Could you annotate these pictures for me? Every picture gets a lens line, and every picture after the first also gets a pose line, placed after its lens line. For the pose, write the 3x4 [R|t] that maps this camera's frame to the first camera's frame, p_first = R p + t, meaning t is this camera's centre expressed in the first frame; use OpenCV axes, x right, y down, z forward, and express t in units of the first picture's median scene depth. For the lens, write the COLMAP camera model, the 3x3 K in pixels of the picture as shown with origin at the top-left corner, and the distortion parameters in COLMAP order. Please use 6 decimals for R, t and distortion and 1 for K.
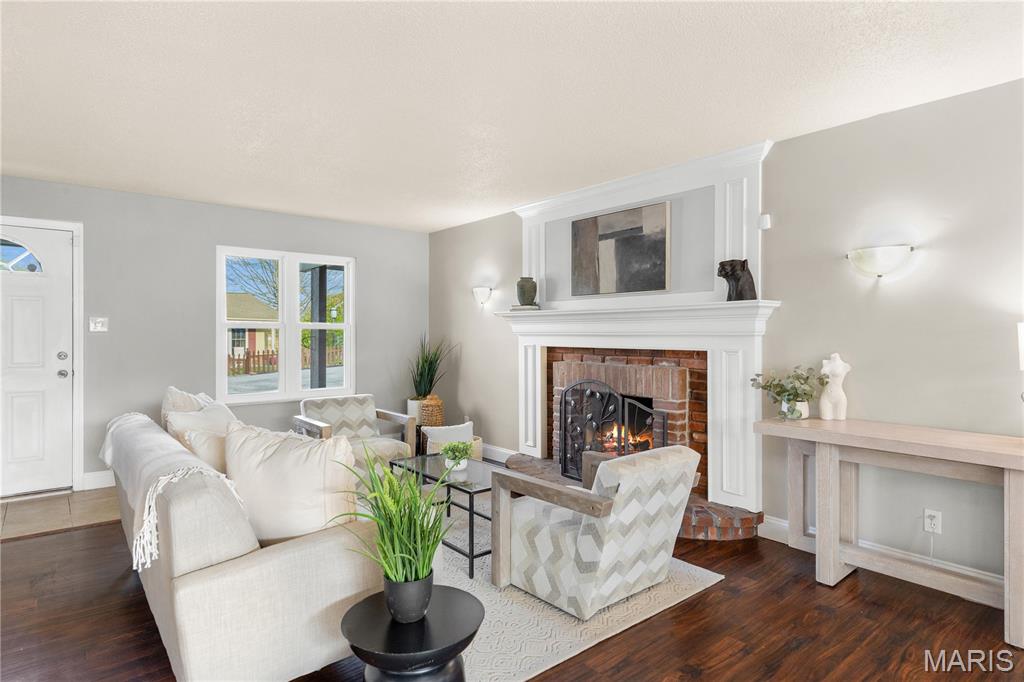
lens RADIAL K [[585.0, 0, 510.1], [0, 585.0, 336.7], [0, 0, 1]] dist [0.015873, 0.001281]
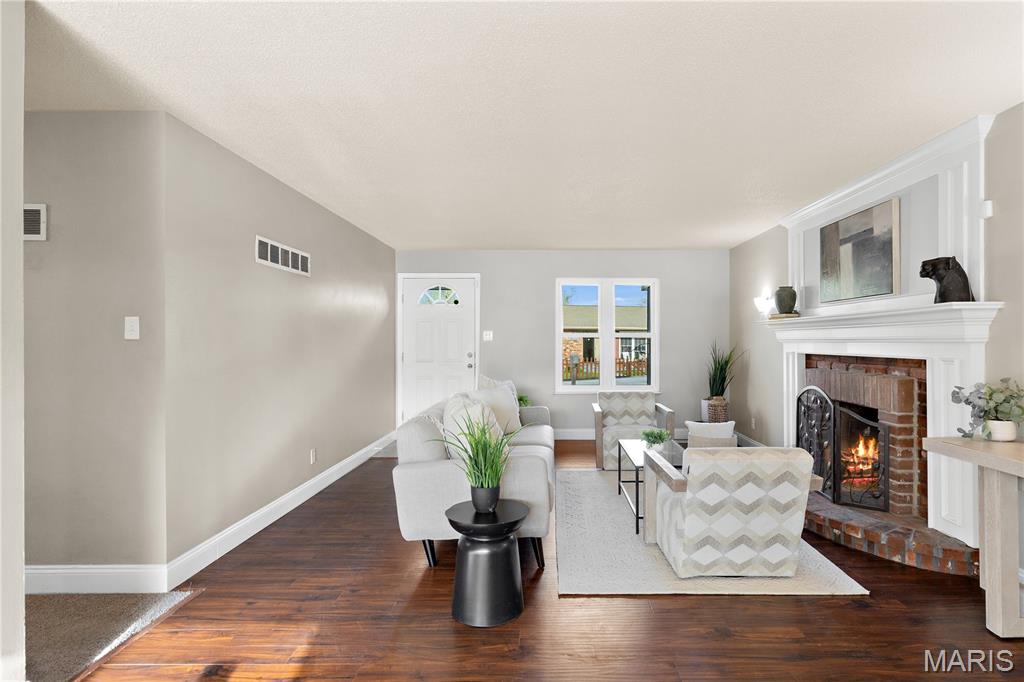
lens RADIAL K [[543.5, 0, 514.9], [0, 543.5, 338.7], [0, 0, 1]] dist [0.001913, 0.000703]
pose [[0.743428, -0.004572, -0.668800, 0.388213], [-0.001865, 0.999959, -0.008909, 0.000566], [0.668813, 0.007871, 0.743389, -0.040551]]
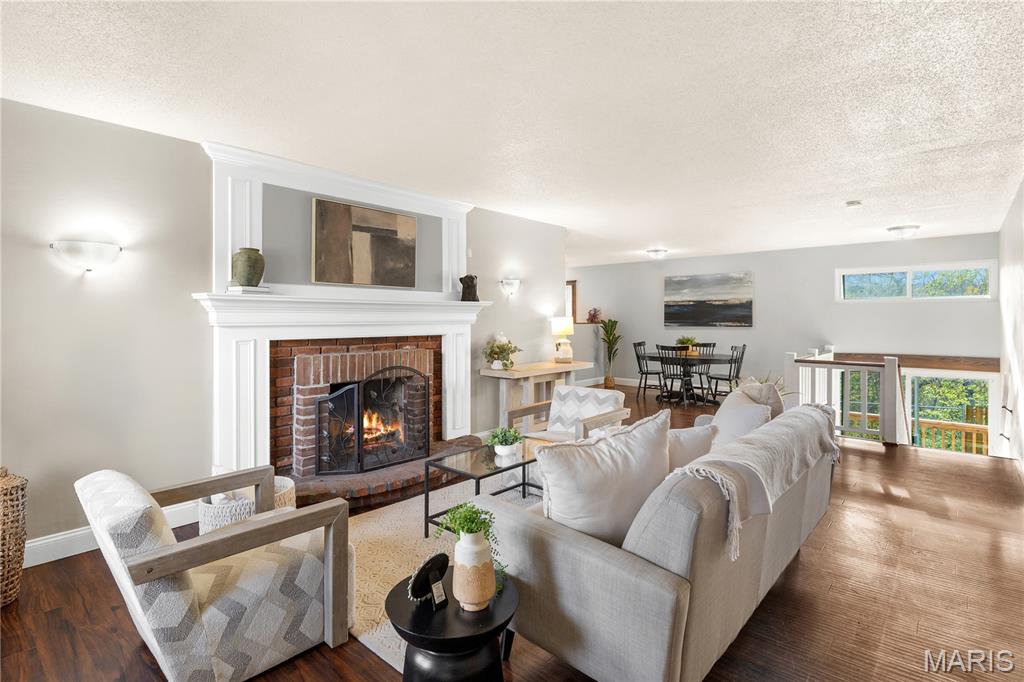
lens RADIAL K [[472.4, 0, 528.3], [0, 472.4, 327.8], [0, 0, 1]] dist [-0.000592, 0.000847]
pose [[-0.172168, -0.012226, 0.984992, -0.755806], [0.014713, 0.999780, 0.014981, -0.005954], [-0.984958, 0.017071, -0.171950, 0.919504]]
